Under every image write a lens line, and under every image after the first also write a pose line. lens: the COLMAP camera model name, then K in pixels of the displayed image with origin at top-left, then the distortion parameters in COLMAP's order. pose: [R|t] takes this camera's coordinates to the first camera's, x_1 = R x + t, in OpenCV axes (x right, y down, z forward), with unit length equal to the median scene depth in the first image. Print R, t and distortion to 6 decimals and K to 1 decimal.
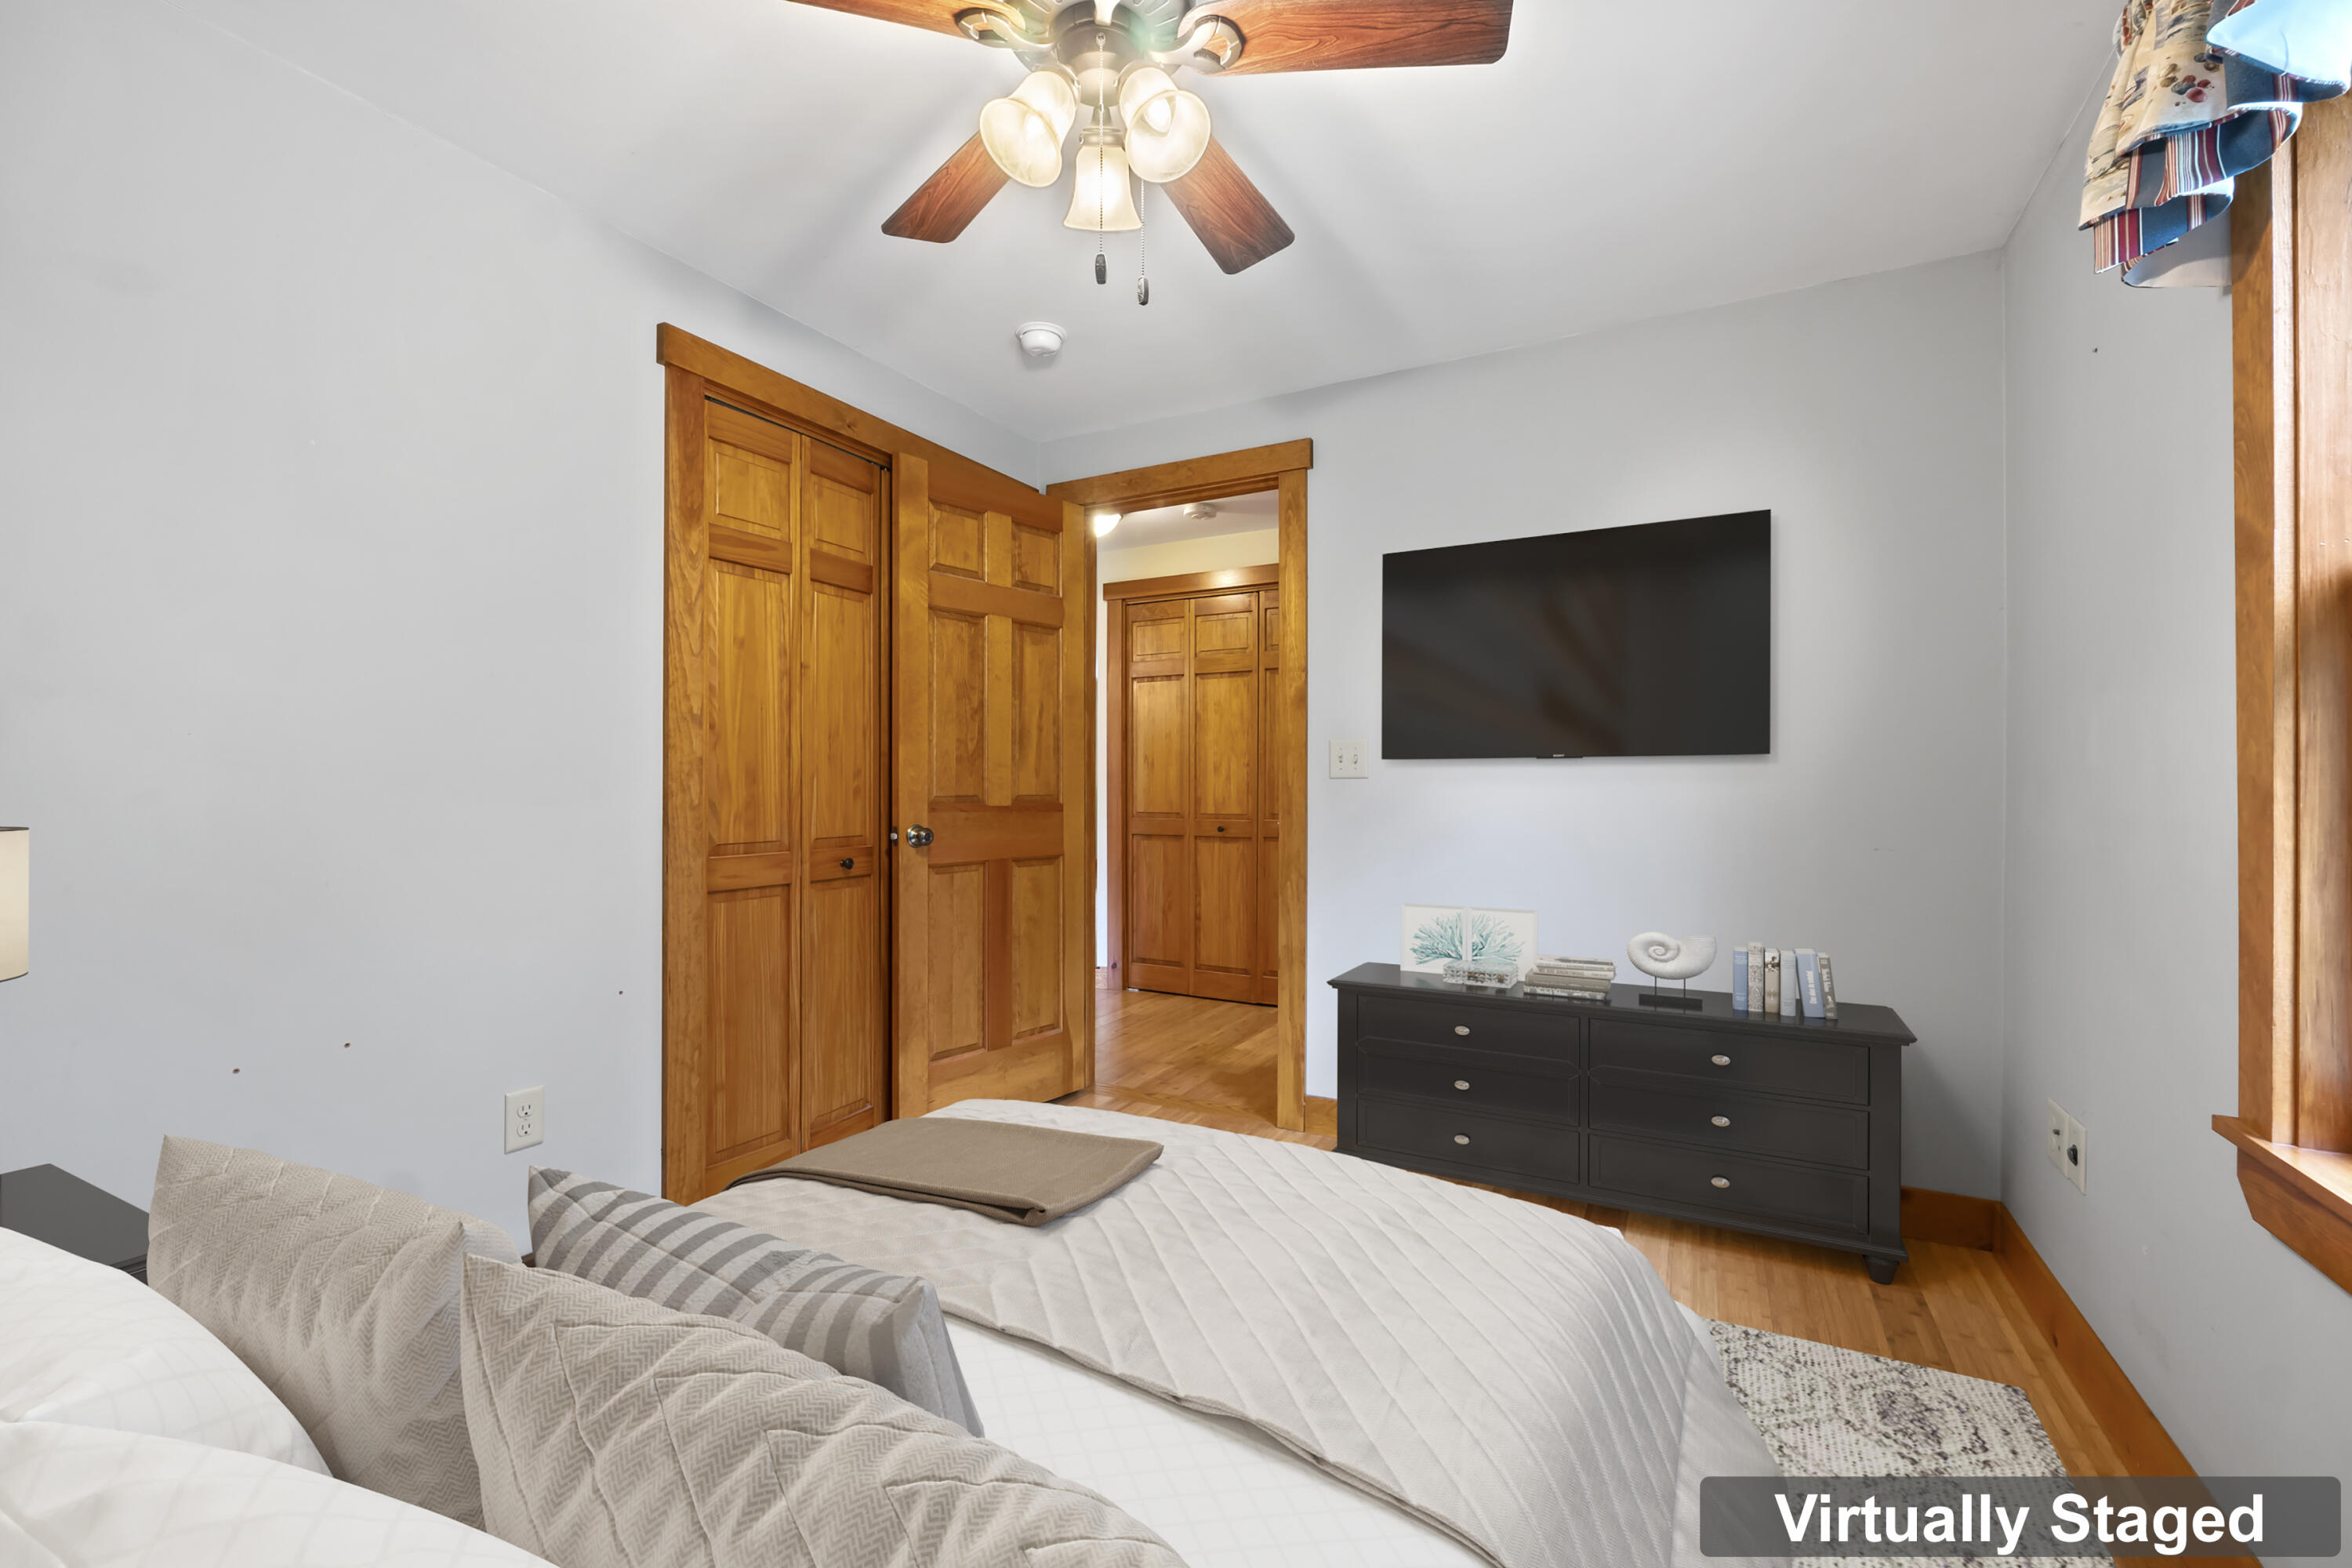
lens RADIAL K [[997.4, 0, 1176.0], [0, 997.4, 784.0], [0, 0, 1]] dist [-0.005390, -0.000884]
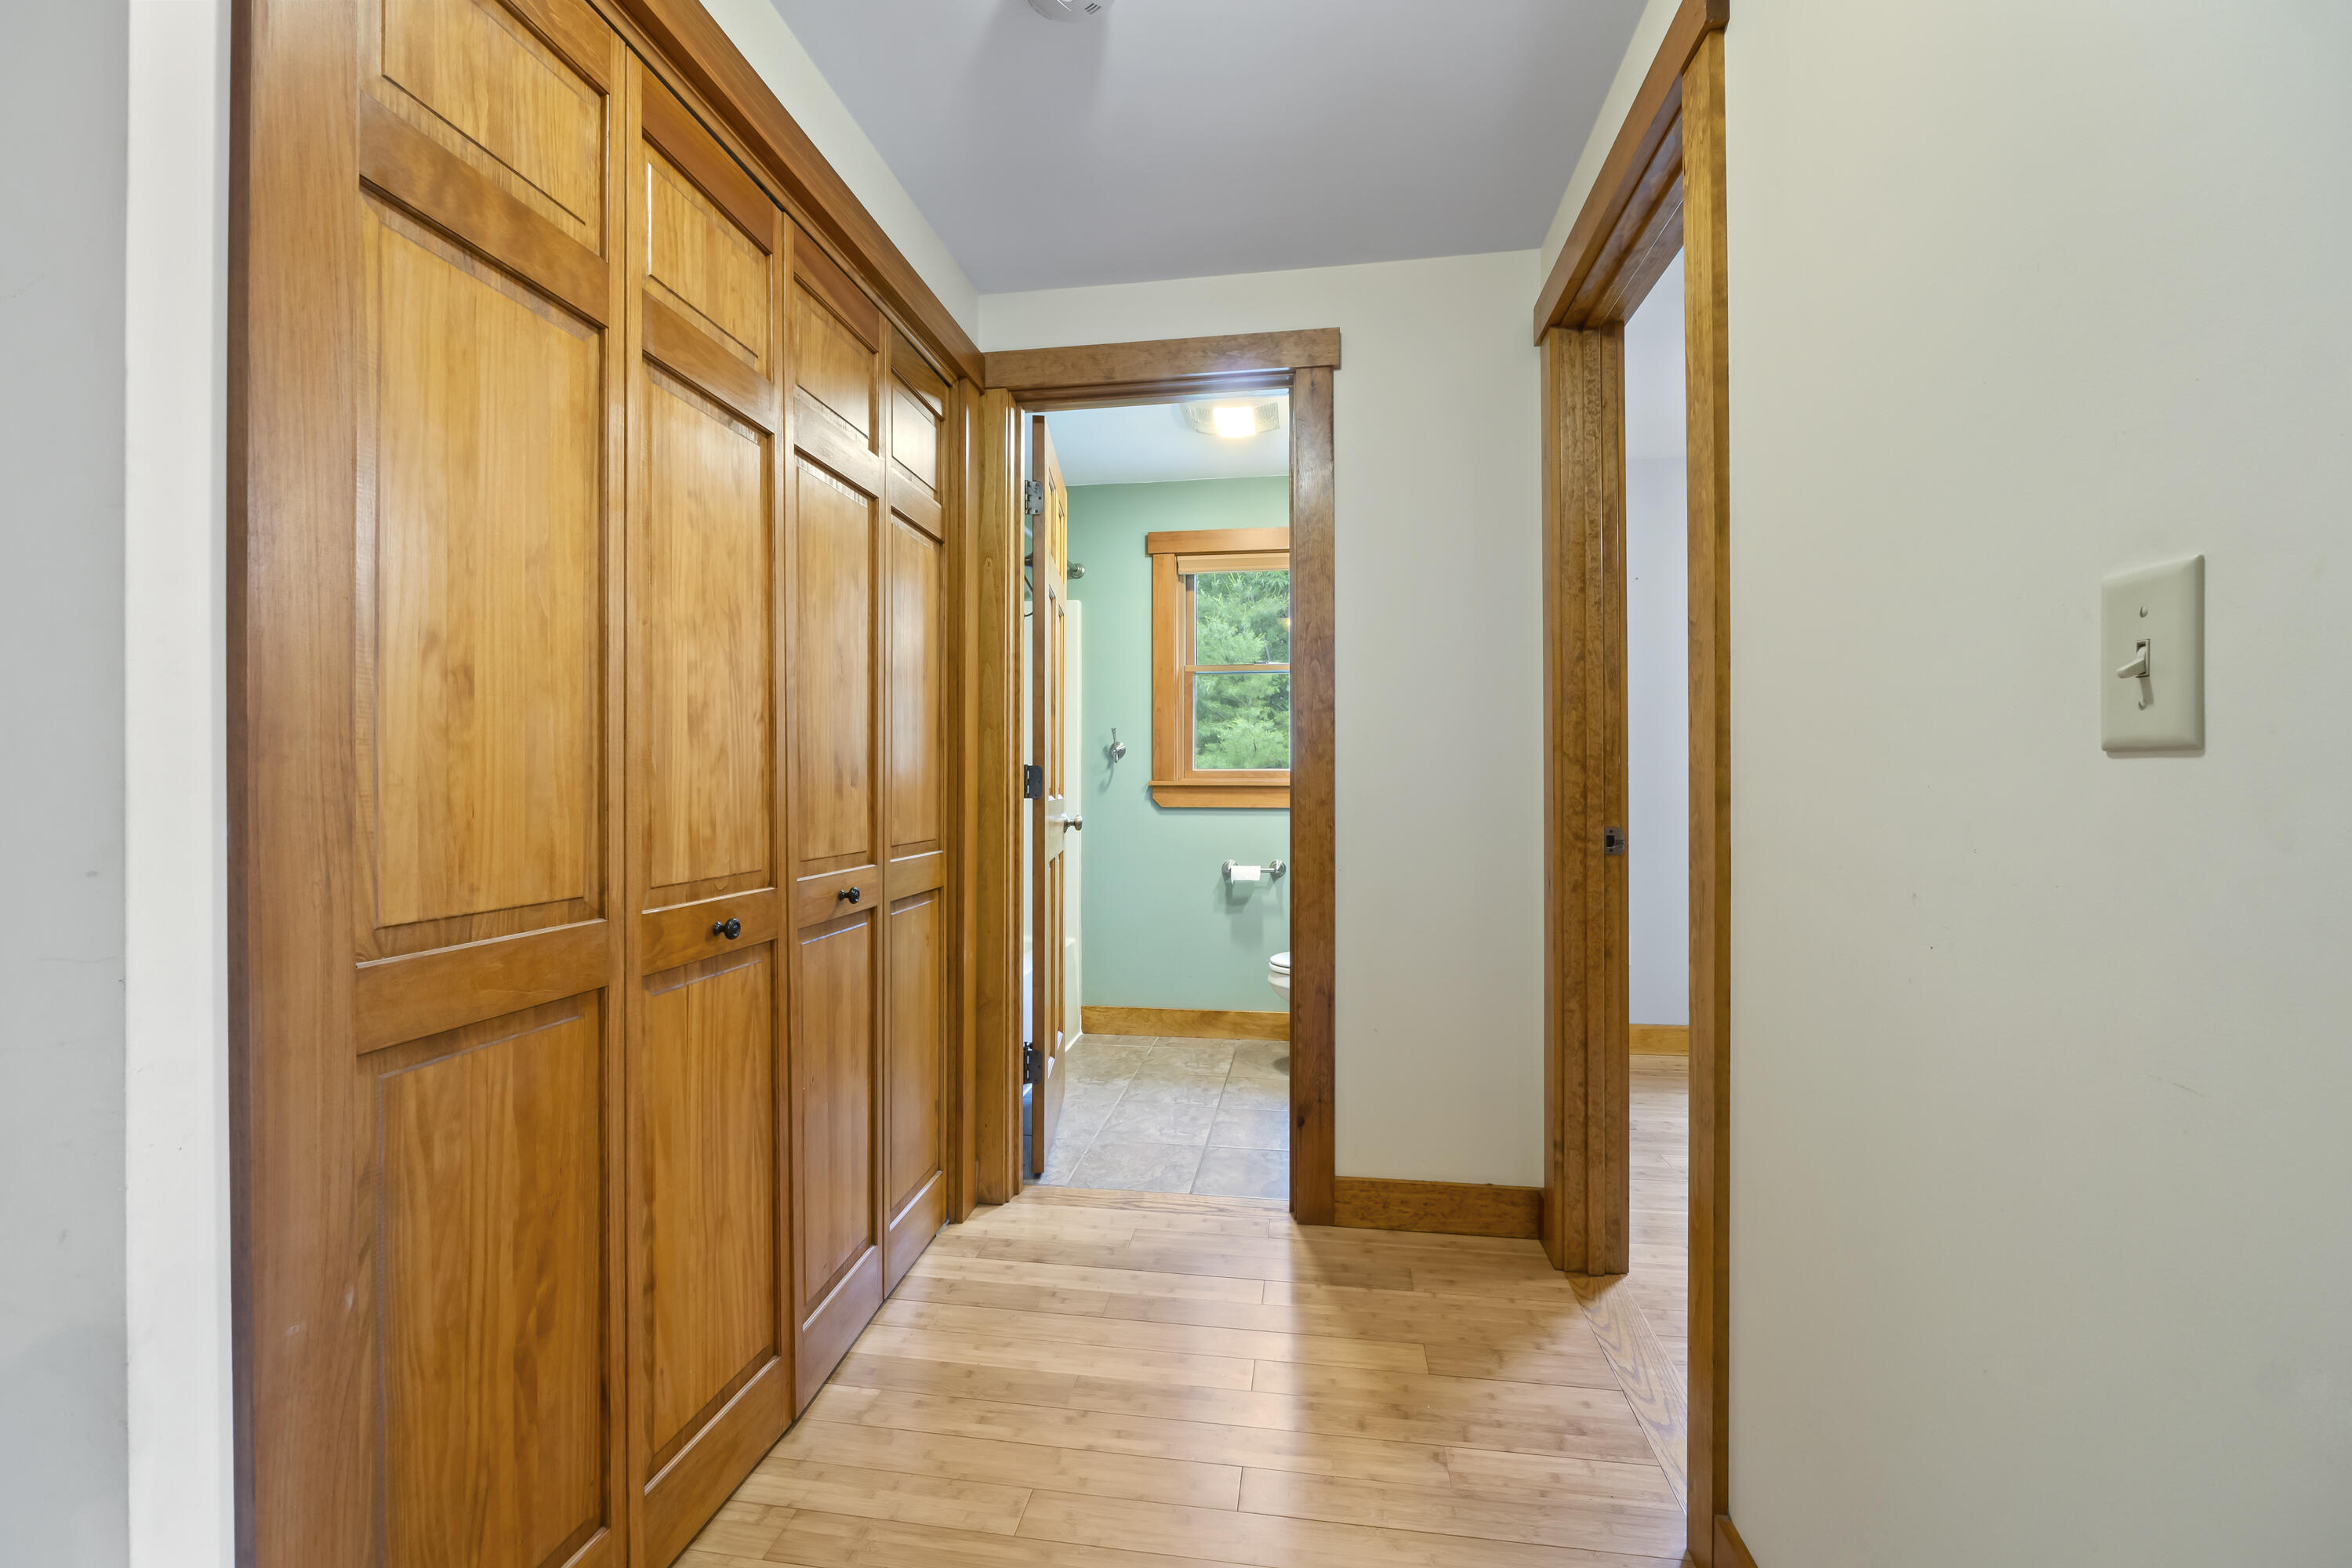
lens RADIAL K [[997.4, 0, 1176.0], [0, 997.4, 784.0], [0, 0, 1]] dist [-0.005390, -0.000884]
pose [[-0.348400, -0.001245, 0.937345, -0.273825], [-0.002755, 0.999996, 0.000304, 0.001551], [-0.937342, -0.002476, -0.348402, 0.968818]]
